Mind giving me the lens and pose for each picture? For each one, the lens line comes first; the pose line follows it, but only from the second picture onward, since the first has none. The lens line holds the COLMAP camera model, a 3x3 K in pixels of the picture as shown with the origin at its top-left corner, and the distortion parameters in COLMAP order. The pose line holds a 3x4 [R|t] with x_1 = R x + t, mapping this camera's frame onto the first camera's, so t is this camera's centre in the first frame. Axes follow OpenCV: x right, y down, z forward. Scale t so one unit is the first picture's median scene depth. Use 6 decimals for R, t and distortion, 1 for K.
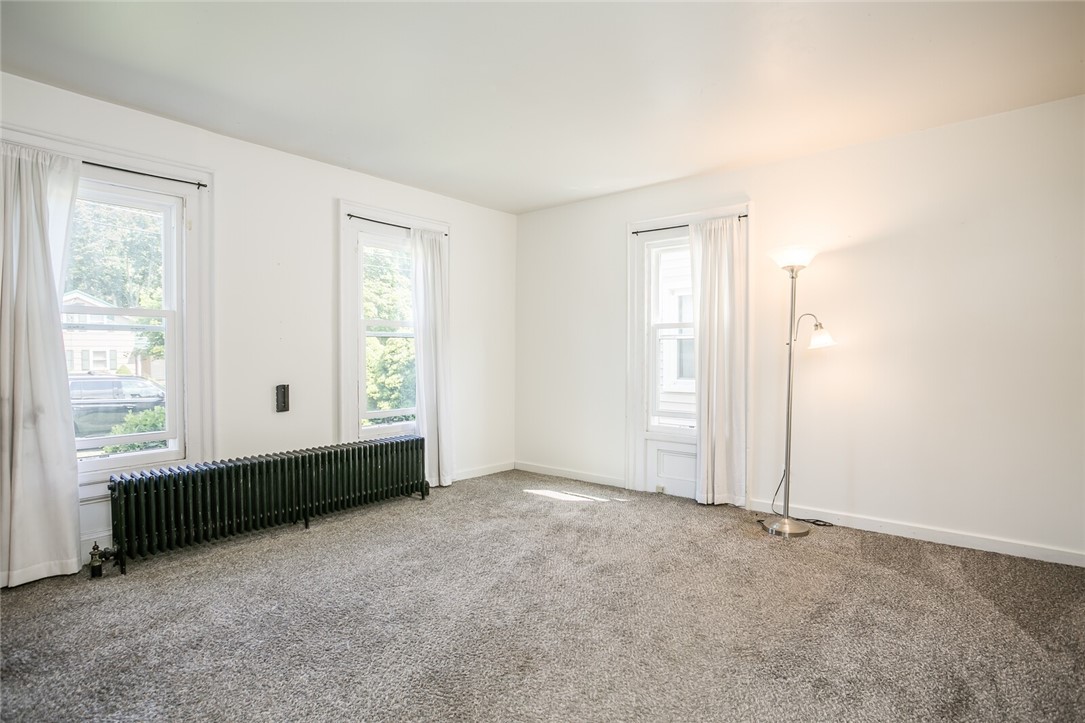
lens RADIAL K [[538.8, 0, 542.8], [0, 538.8, 355.6], [0, 0, 1]] dist [-0.071846, 0.032450]
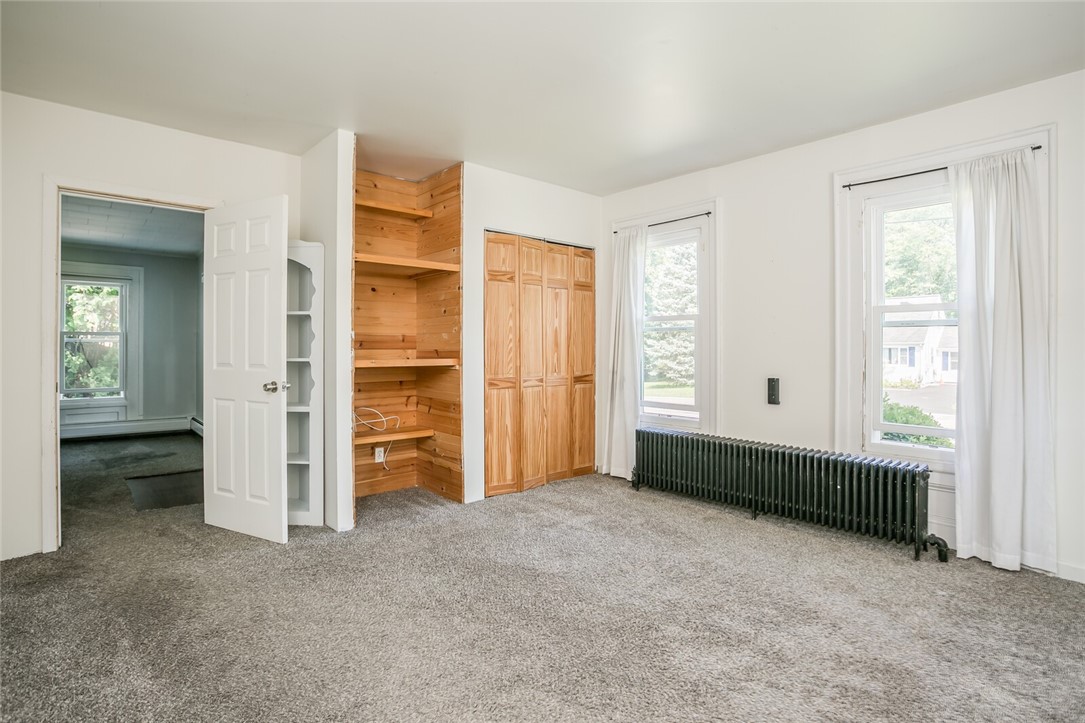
lens RADIAL K [[538.8, 0, 542.8], [0, 538.8, 355.6], [0, 0, 1]] dist [-0.071846, 0.032450]
pose [[-0.149588, 0.017612, -0.988592, 0.568204], [-0.004977, 0.999815, 0.018565, -0.007246], [0.988736, 0.007697, -0.149472, 0.684819]]
